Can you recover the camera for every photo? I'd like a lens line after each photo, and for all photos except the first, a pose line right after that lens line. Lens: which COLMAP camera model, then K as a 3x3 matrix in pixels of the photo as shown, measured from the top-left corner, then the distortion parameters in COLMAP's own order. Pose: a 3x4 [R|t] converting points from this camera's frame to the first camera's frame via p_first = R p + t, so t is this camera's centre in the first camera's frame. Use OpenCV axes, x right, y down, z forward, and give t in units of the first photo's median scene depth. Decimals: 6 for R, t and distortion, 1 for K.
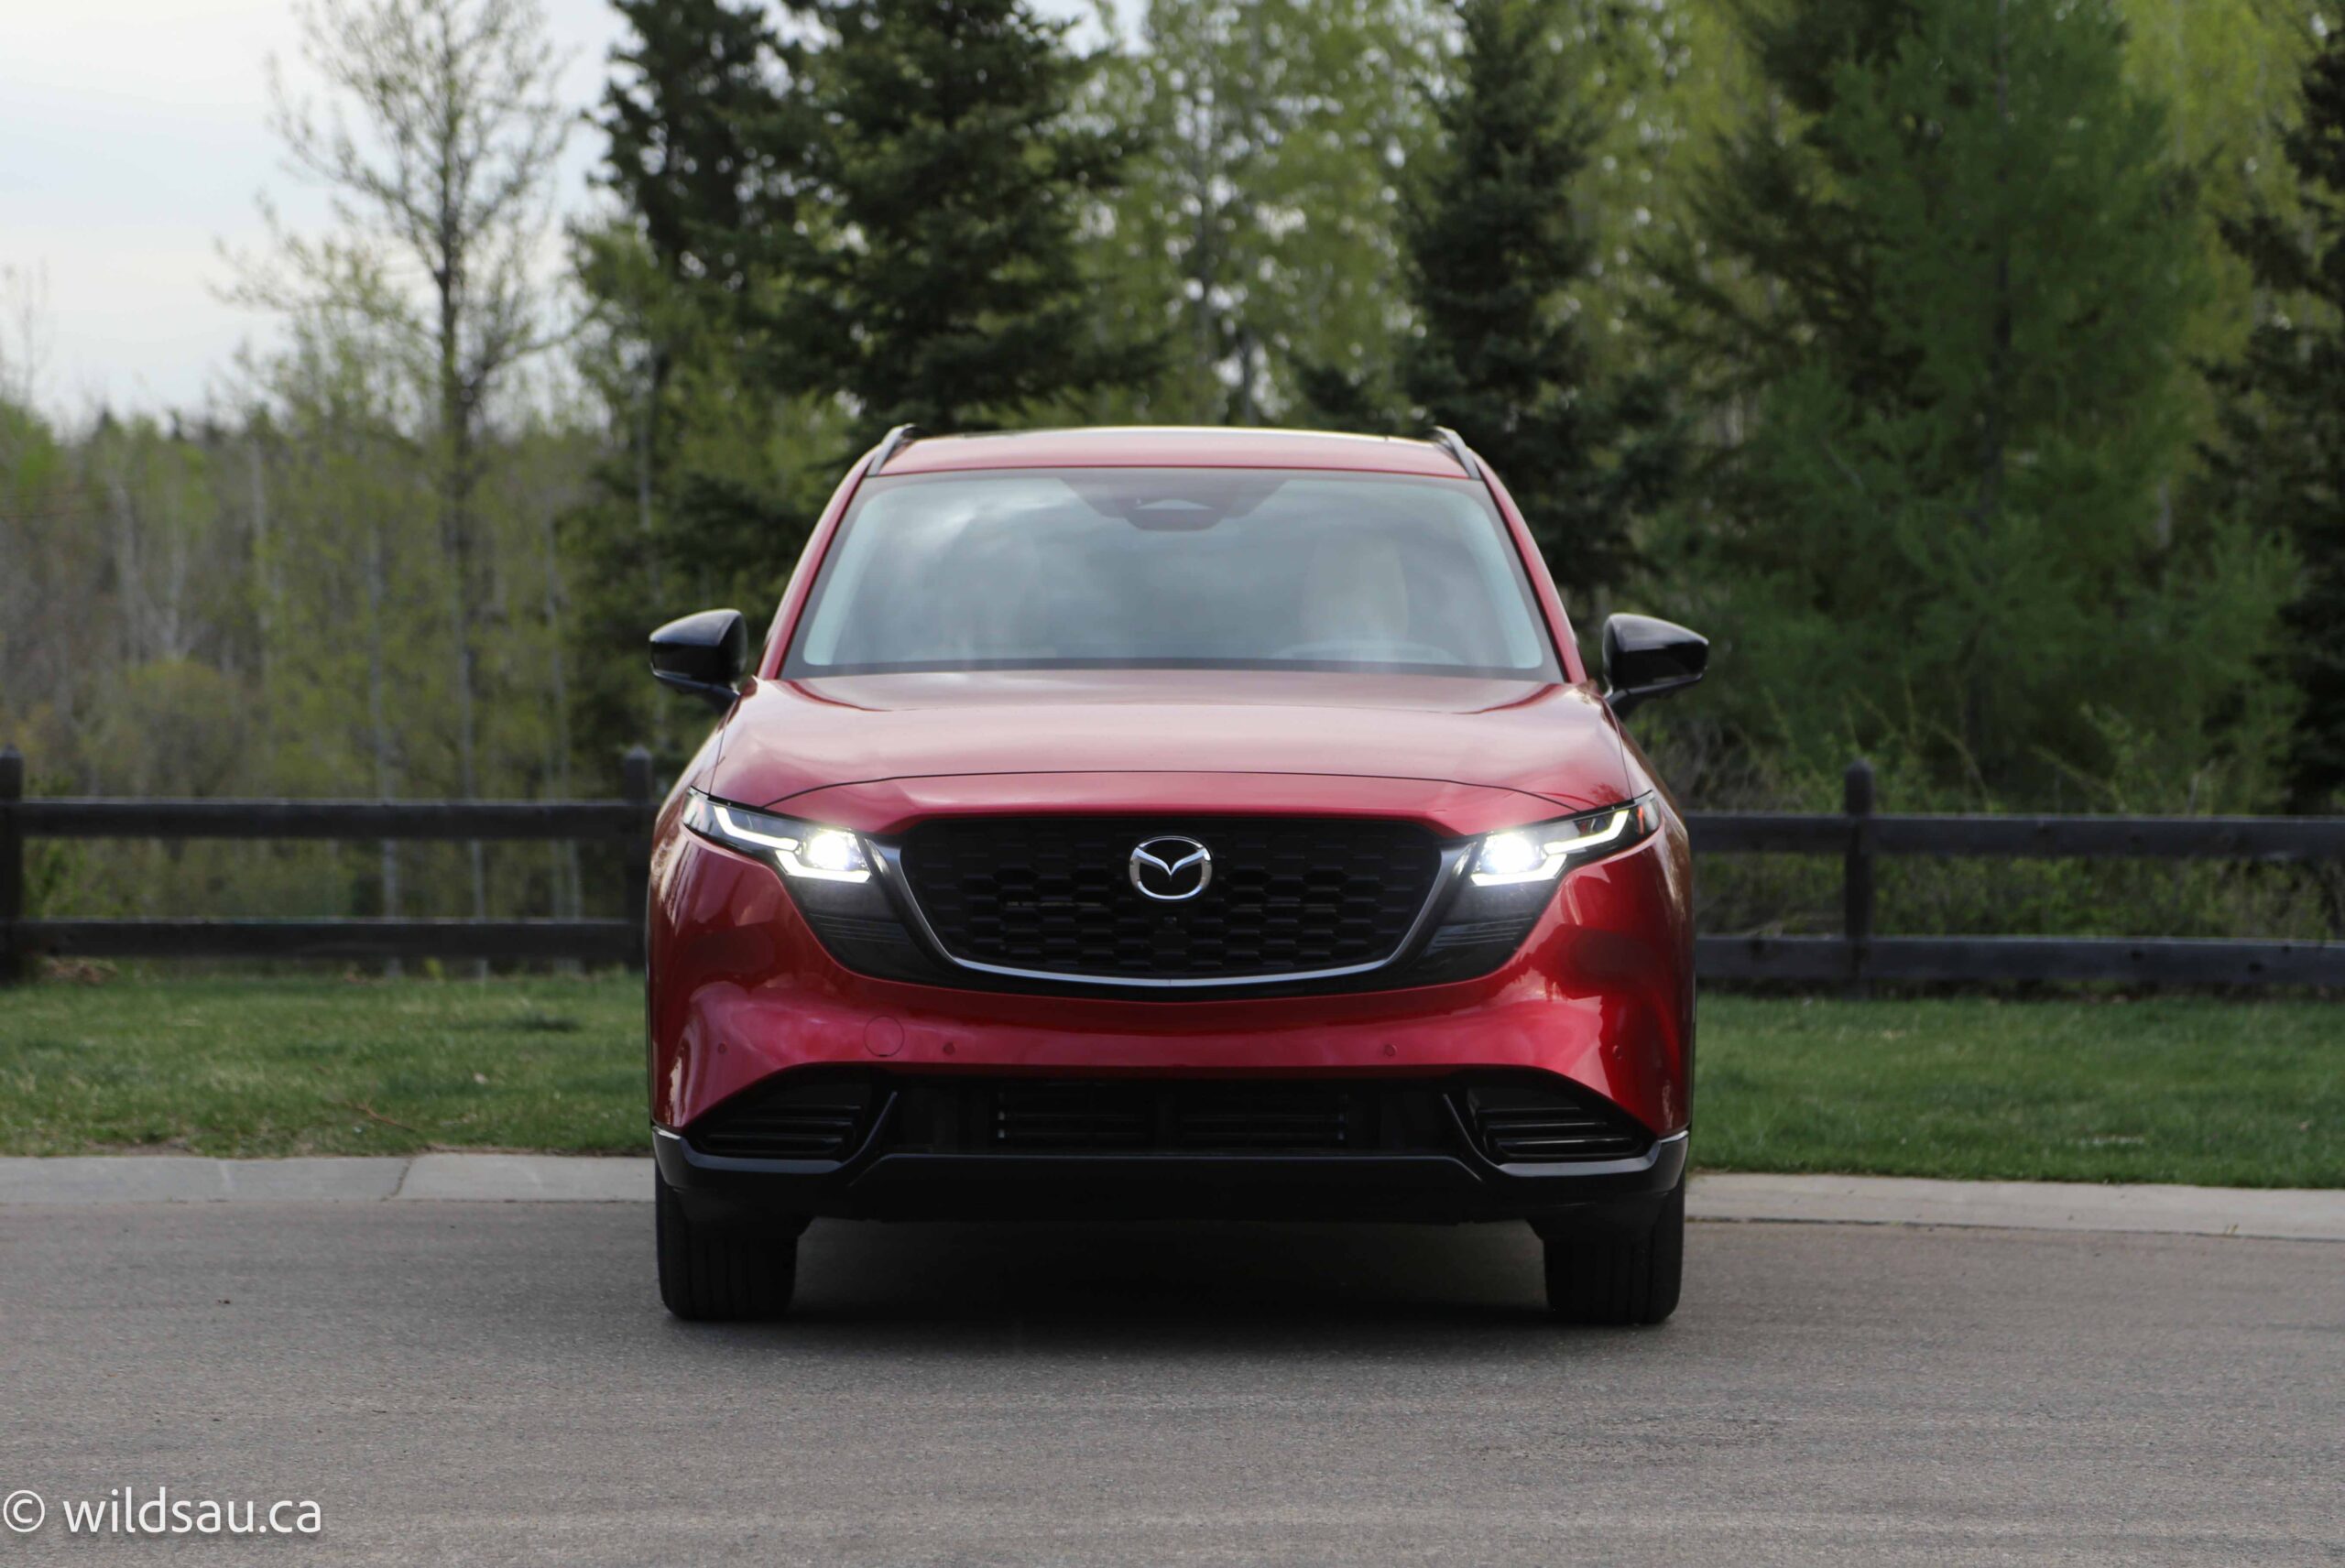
lens RADIAL K [[6850.8, 0, 1183.6], [0, 6850.8, 774.2], [0, 0, 1]] dist [-0.079116, 0.000000]
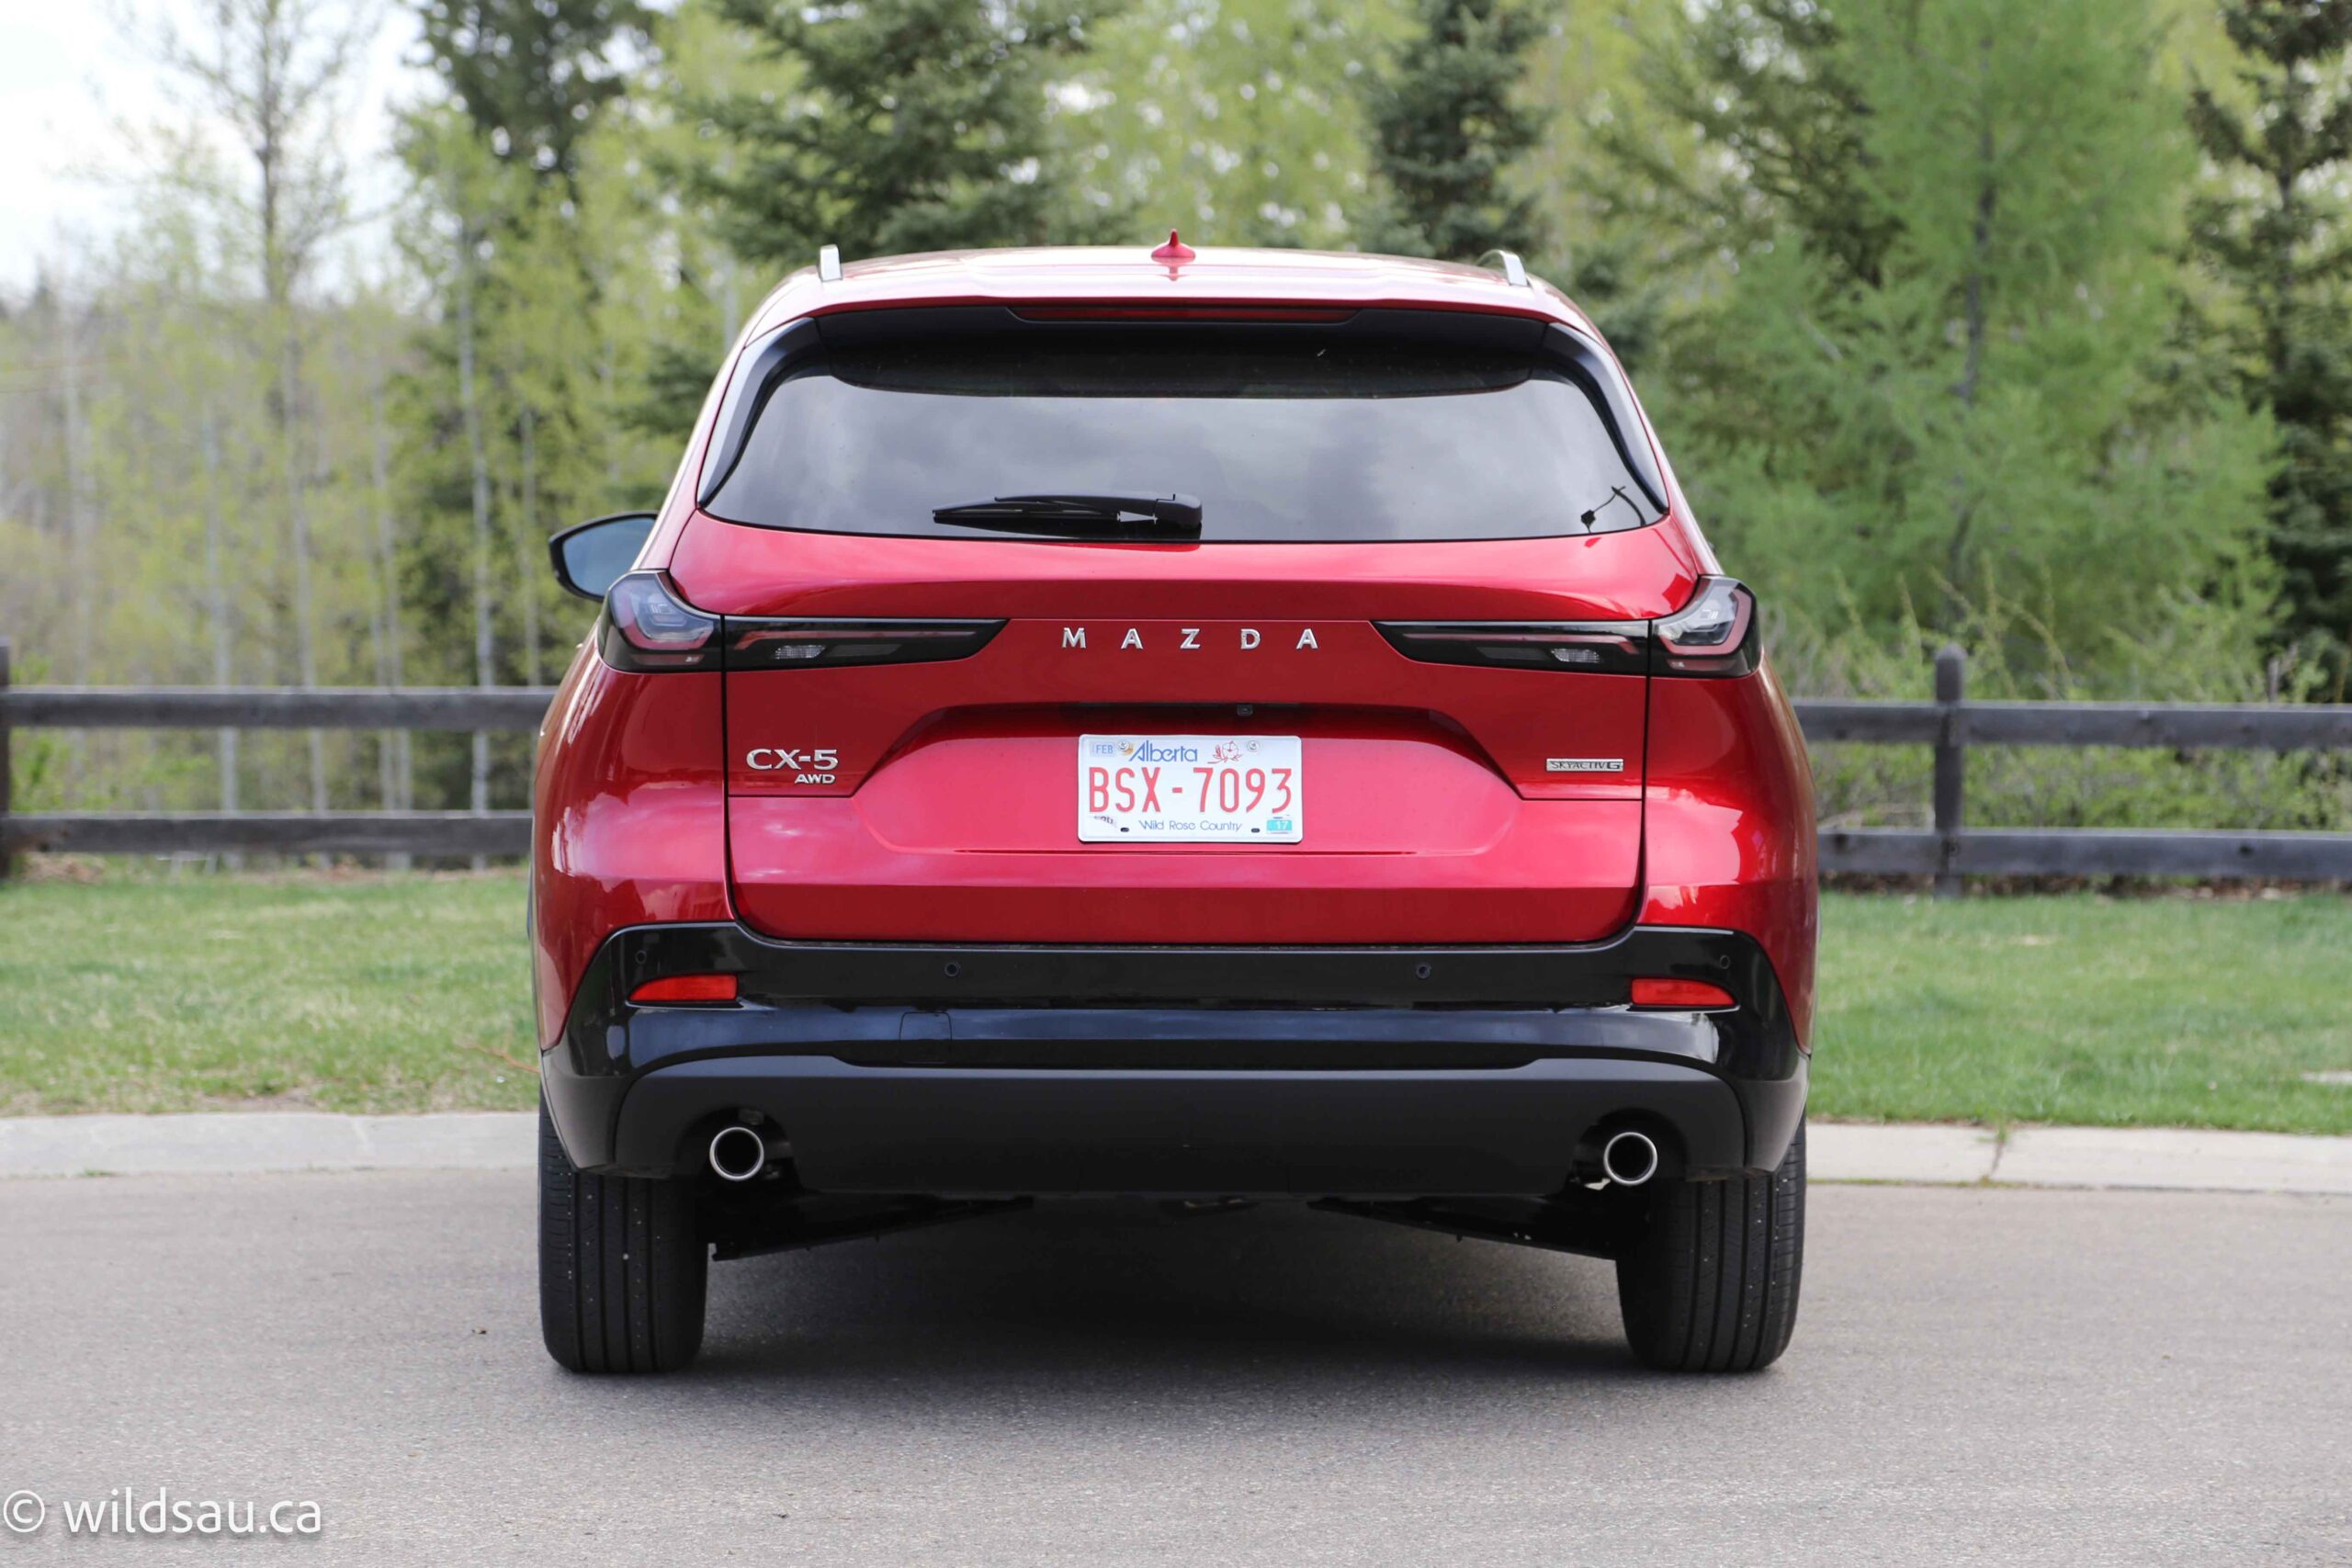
lens RADIAL K [[6373.1, 0, 1189.1], [0, 6373.1, 777.2], [0, 0, 1]] dist [-0.088211, 0.000000]
pose [[0.999009, -0.002322, 0.044439, -0.034174], [0.001242, 0.999704, 0.024300, -0.004022], [-0.044483, -0.024221, 0.998717, 0.082505]]
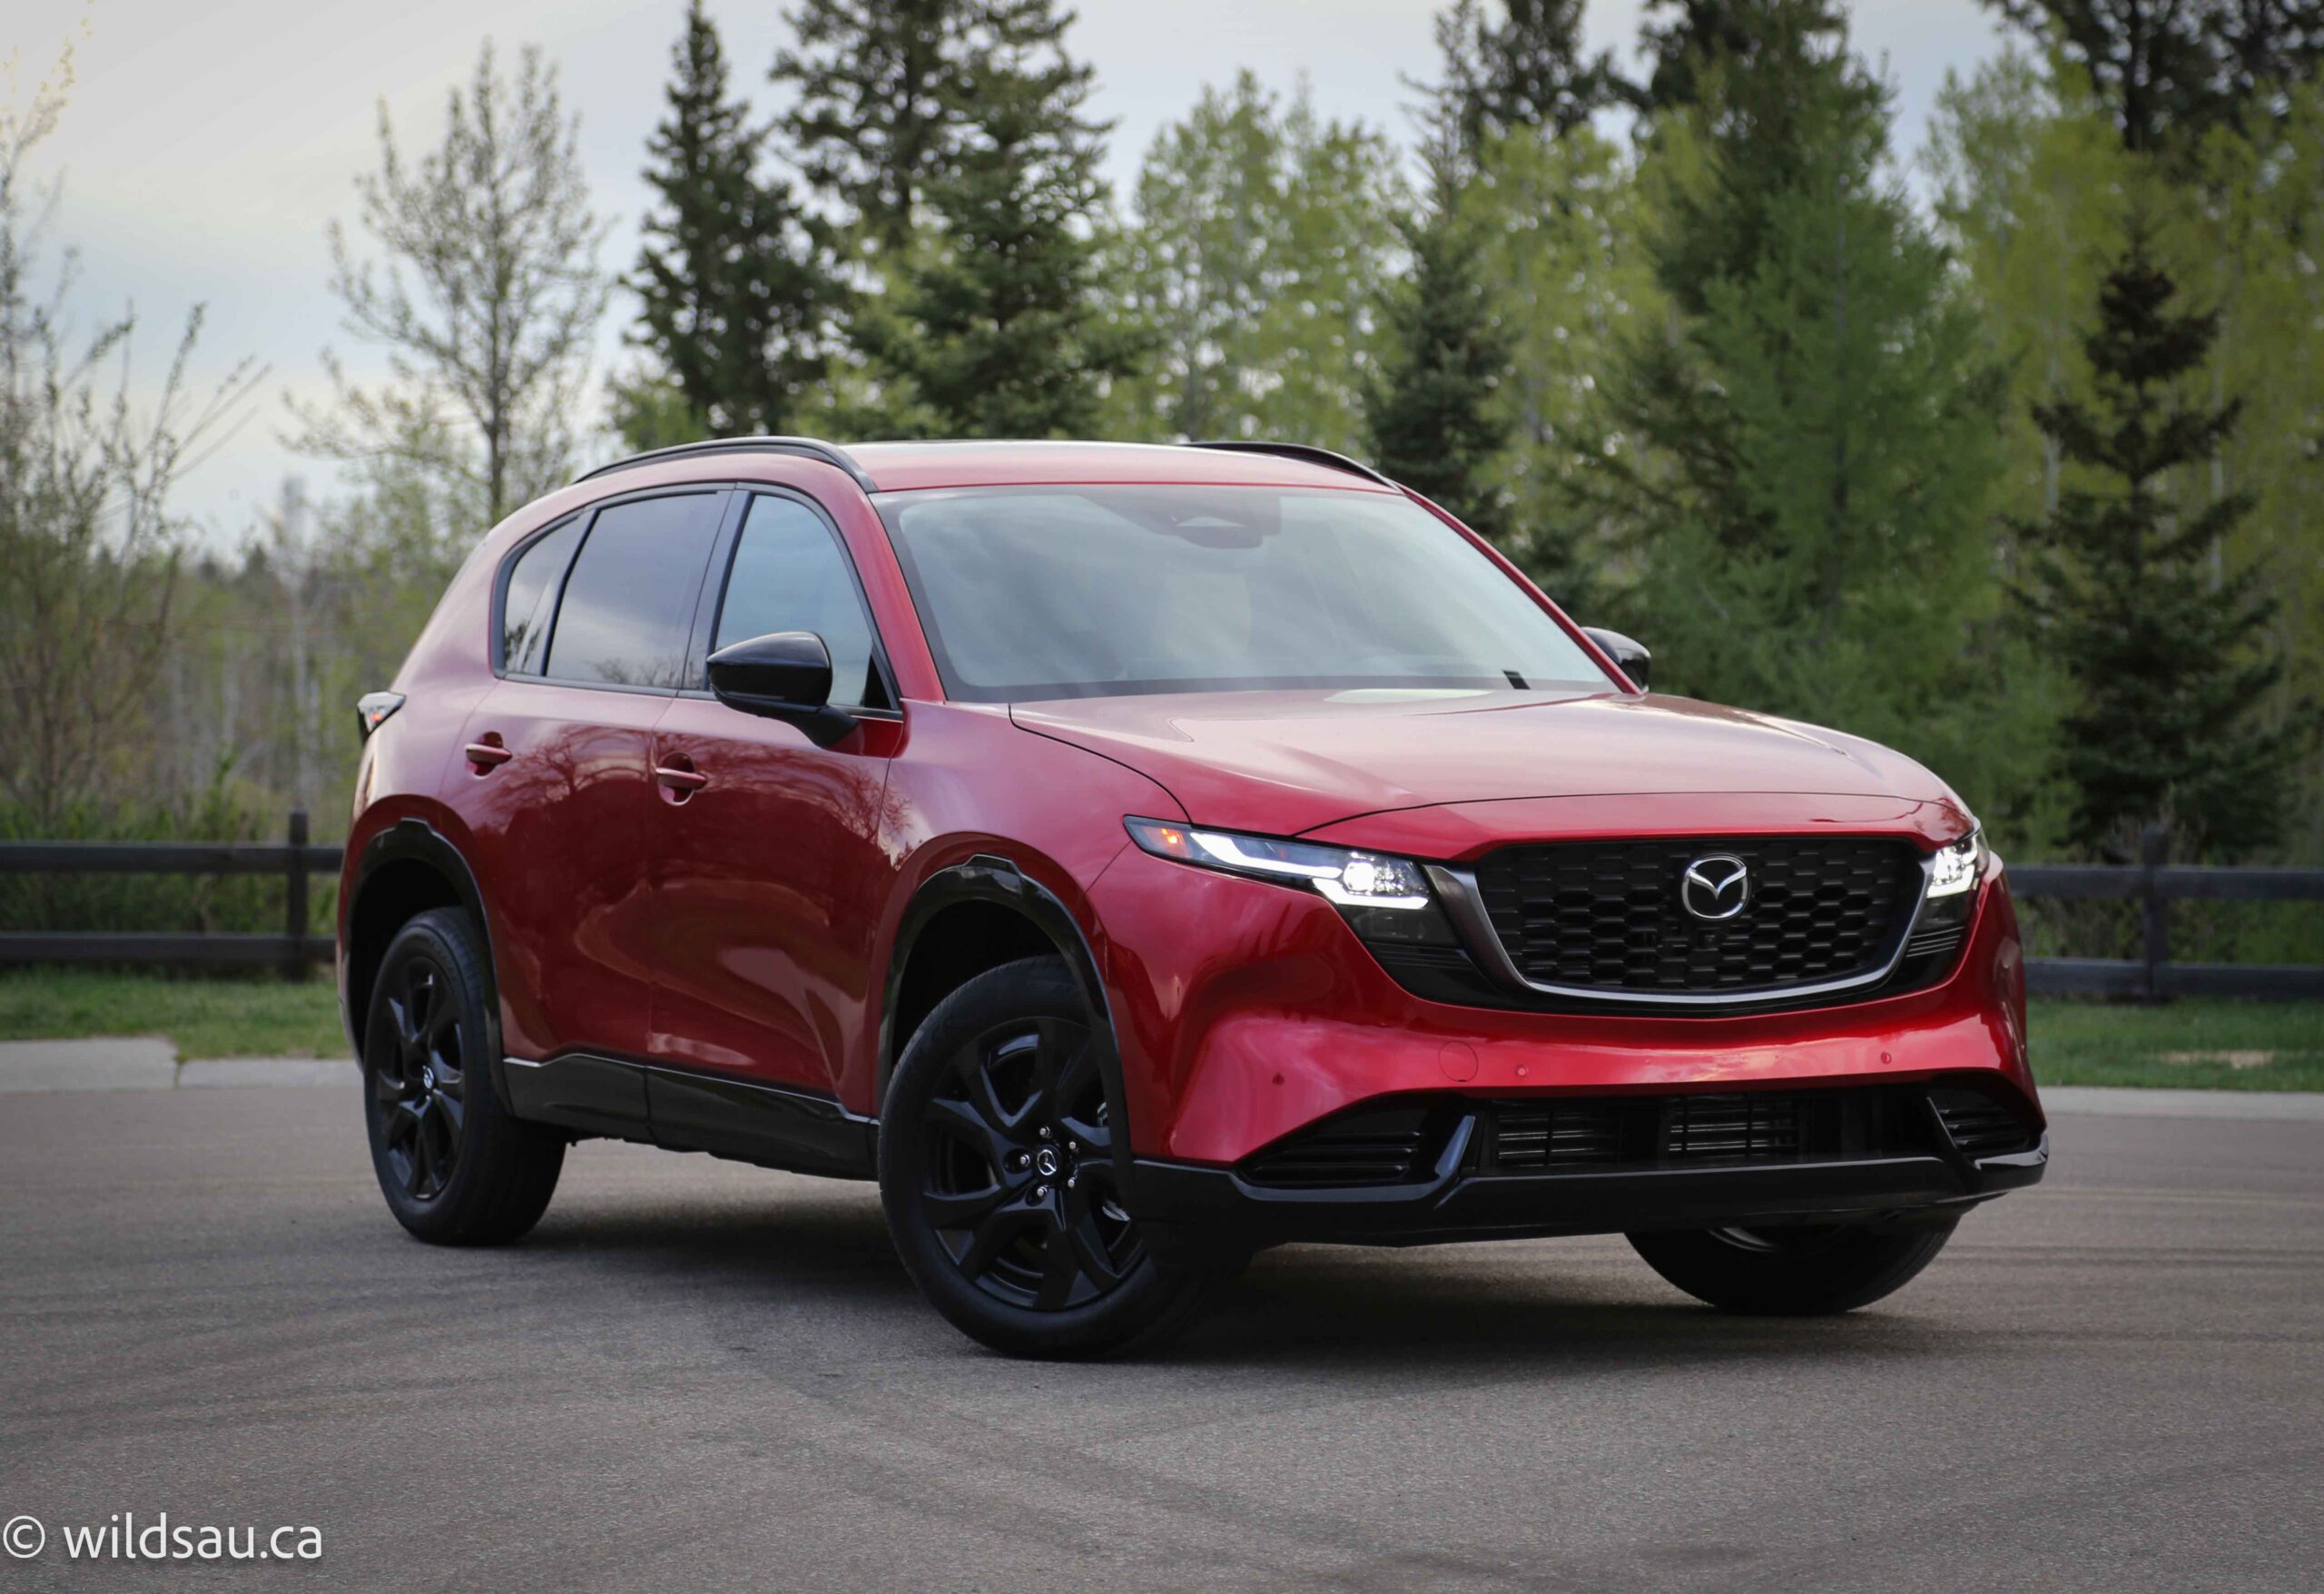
lens RADIAL K [[6751.1, 0, 1148.2], [0, 6751.1, 809.1], [0, 0, 1]] dist [-0.180143, 0.000000]
pose [[0.999973, 0.007113, -0.001842, -0.004229], [-0.007141, 0.999856, -0.015384, 0.011803], [0.001732, 0.015397, 0.999880, -0.222163]]
